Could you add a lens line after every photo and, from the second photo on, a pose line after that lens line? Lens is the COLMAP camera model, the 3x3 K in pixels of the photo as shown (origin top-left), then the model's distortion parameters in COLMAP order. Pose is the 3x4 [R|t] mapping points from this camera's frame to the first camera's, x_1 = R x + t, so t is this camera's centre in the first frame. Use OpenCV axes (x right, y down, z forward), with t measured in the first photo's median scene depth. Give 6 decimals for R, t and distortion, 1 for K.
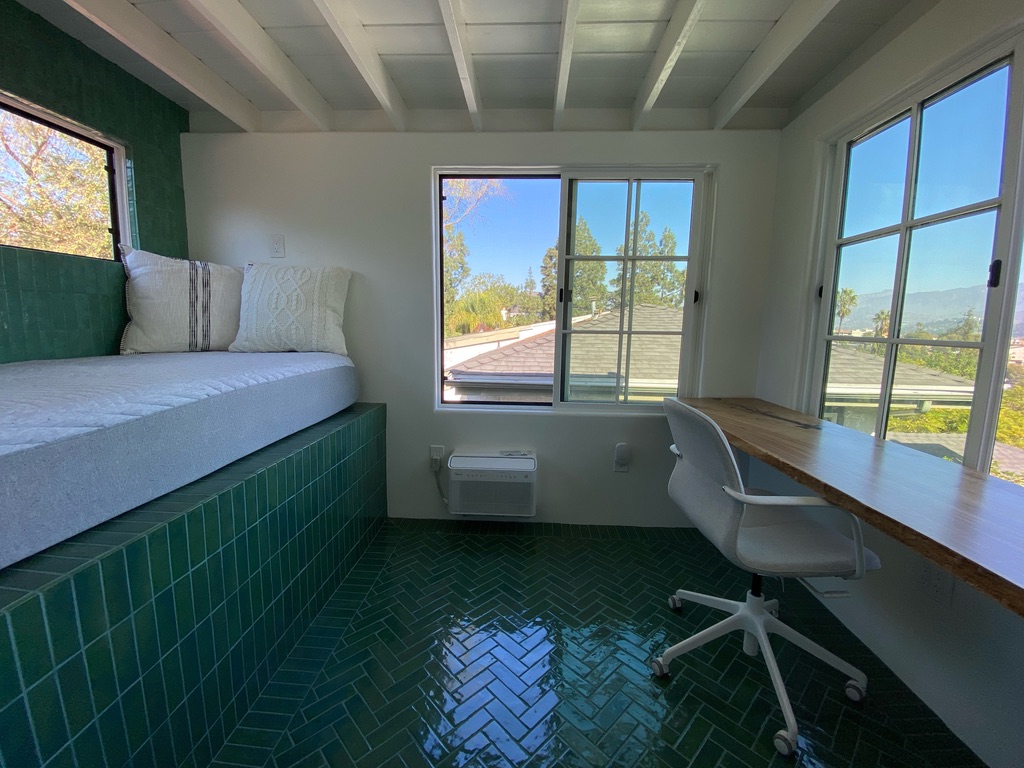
lens RADIAL K [[410.2, 0, 512.0], [0, 410.2, 384.0], [0, 0, 1]] dist [-0.000364, -0.012148]
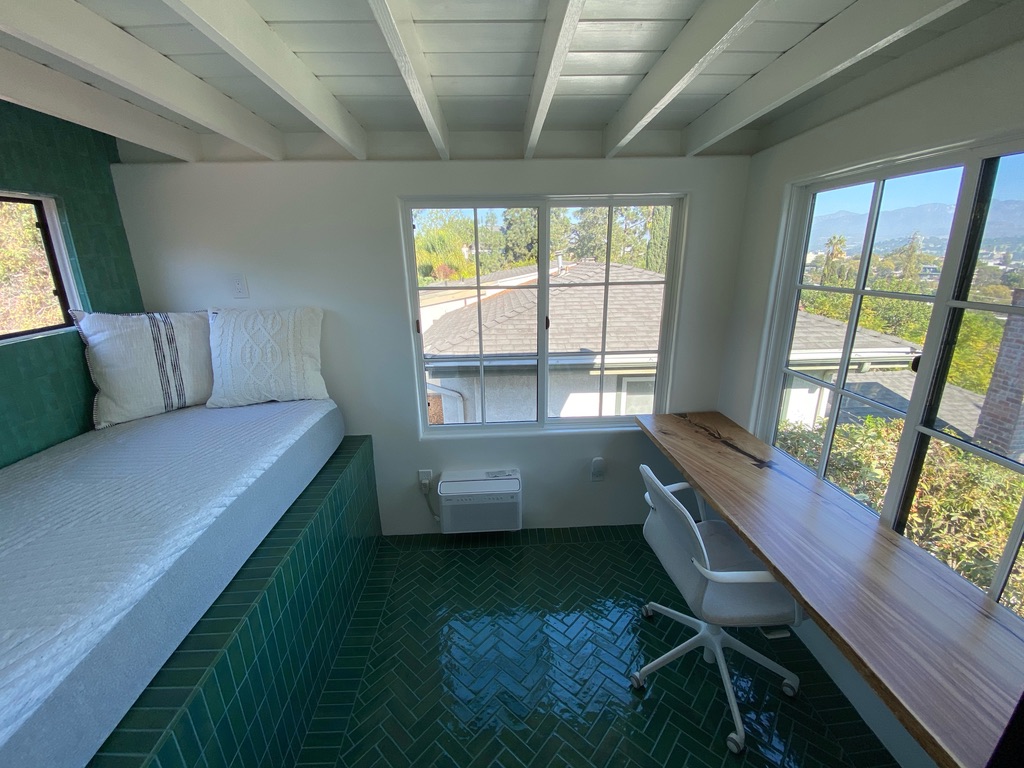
lens RADIAL K [[408.0, 0, 512.0], [0, 408.0, 384.0], [0, 0, 1]] dist [0.000598, -0.012974]
pose [[0.995558, -0.057904, 0.074232, -0.030061], [0.046145, 0.987403, 0.151349, -0.251037], [-0.082061, -0.147252, 0.985689, -0.017728]]
